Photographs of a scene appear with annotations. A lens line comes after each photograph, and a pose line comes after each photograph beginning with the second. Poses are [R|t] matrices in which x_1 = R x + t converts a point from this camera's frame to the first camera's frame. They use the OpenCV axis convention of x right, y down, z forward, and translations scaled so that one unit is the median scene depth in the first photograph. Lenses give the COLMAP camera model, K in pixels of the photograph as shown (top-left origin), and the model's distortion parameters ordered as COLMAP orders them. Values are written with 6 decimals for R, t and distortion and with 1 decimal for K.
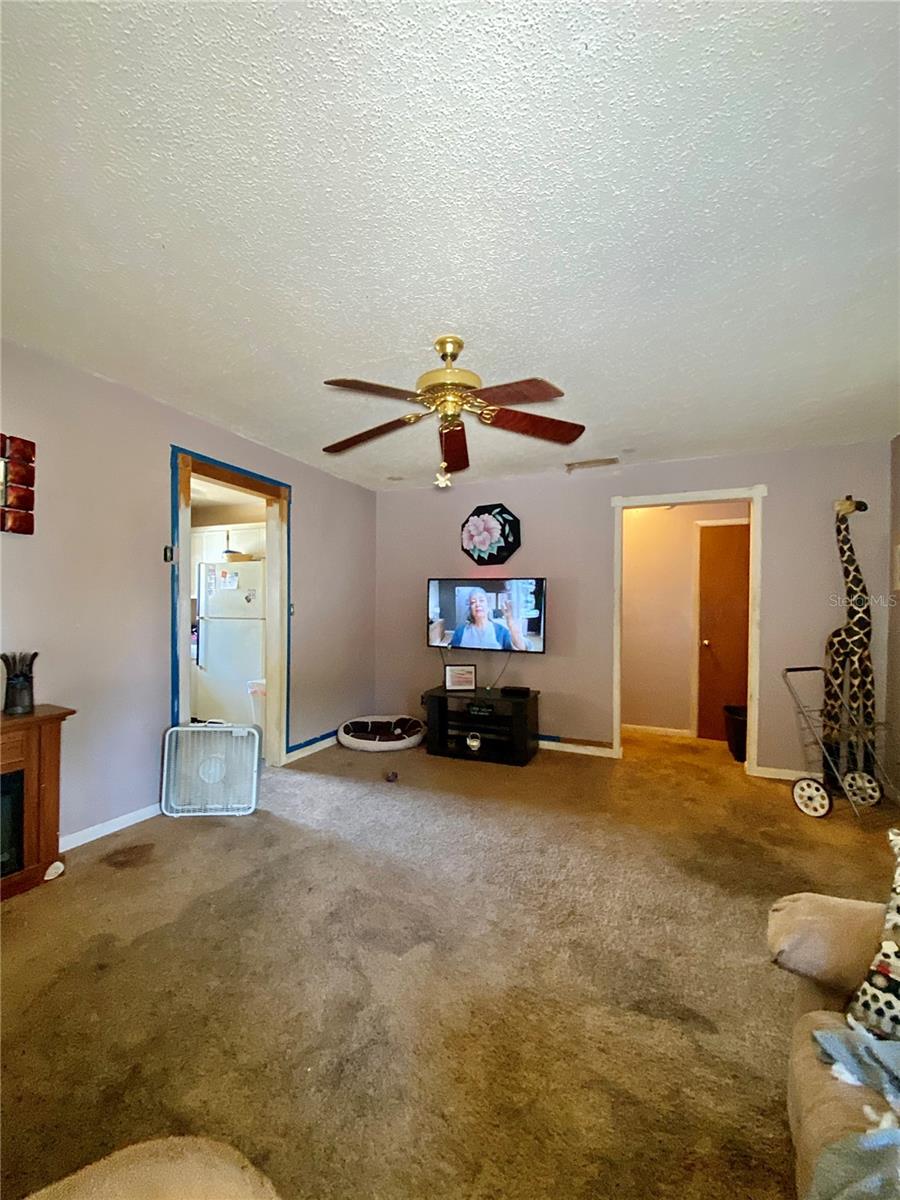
lens RADIAL K [[497.2, 0, 455.2], [0, 497.2, 605.8], [0, 0, 1]] dist [0.018930, -0.003062]
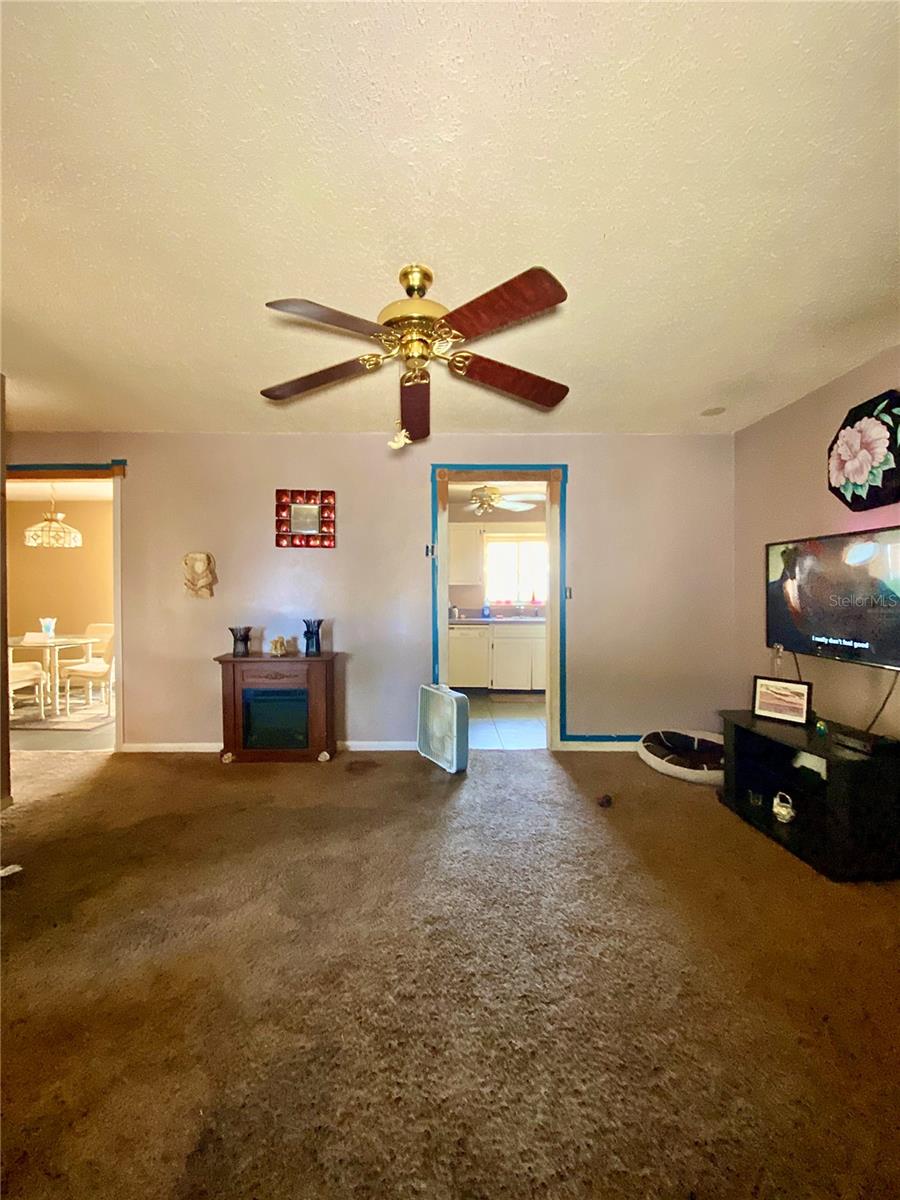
lens RADIAL K [[493.6, 0, 447.6], [0, 493.6, 595.6], [0, 0, 1]] dist [0.018497, -0.001072]
pose [[0.404851, -0.009440, -0.914334, 0.446910], [0.012322, 0.999912, -0.004868, 0.013781], [0.914300, -0.009296, 0.404932, 0.400504]]
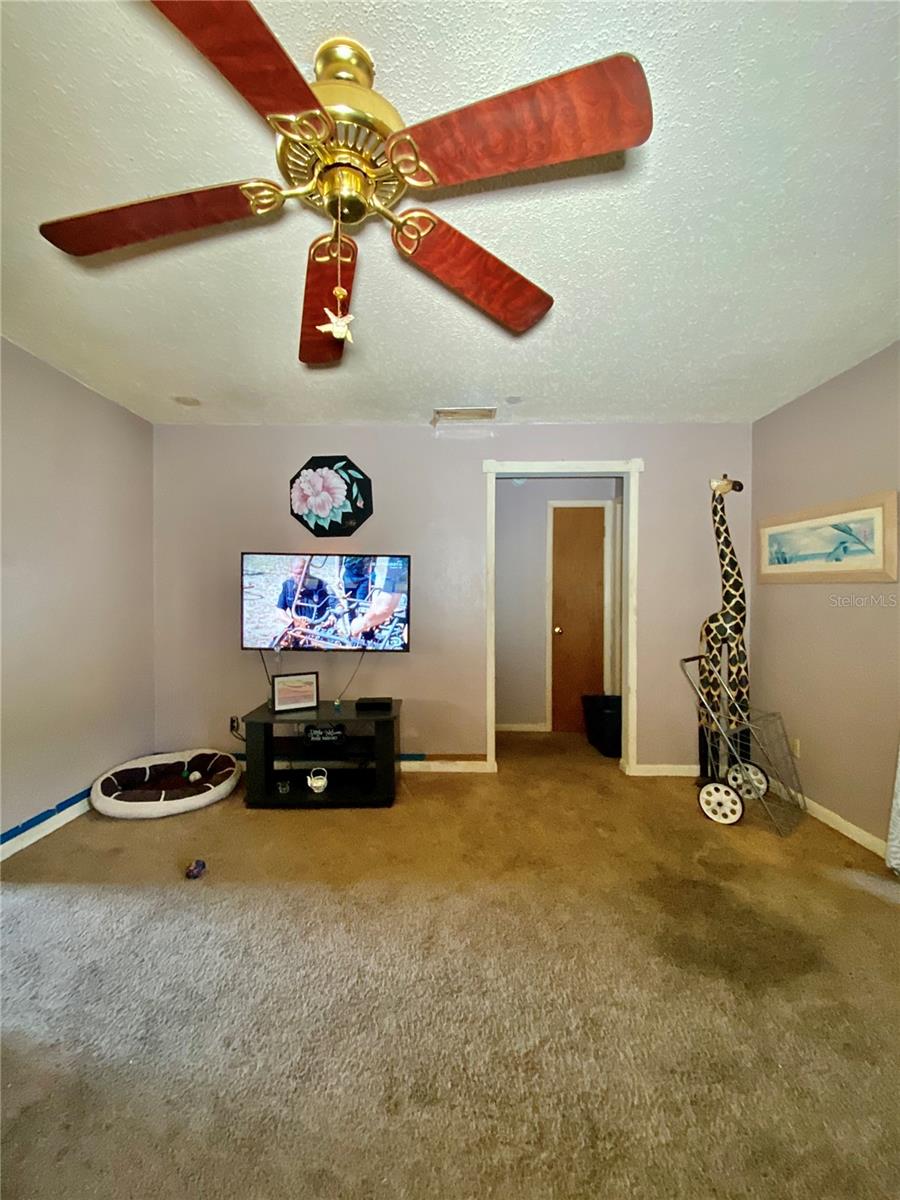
lens RADIAL K [[497.2, 0, 443.3], [0, 497.2, 599.5], [0, 0, 1]] dist [0.018930, -0.003062]
pose [[0.927127, -0.008356, 0.374654, -0.065015], [0.003420, 0.999898, 0.013837, 0.003293], [-0.374732, -0.011547, 0.927061, 0.279580]]
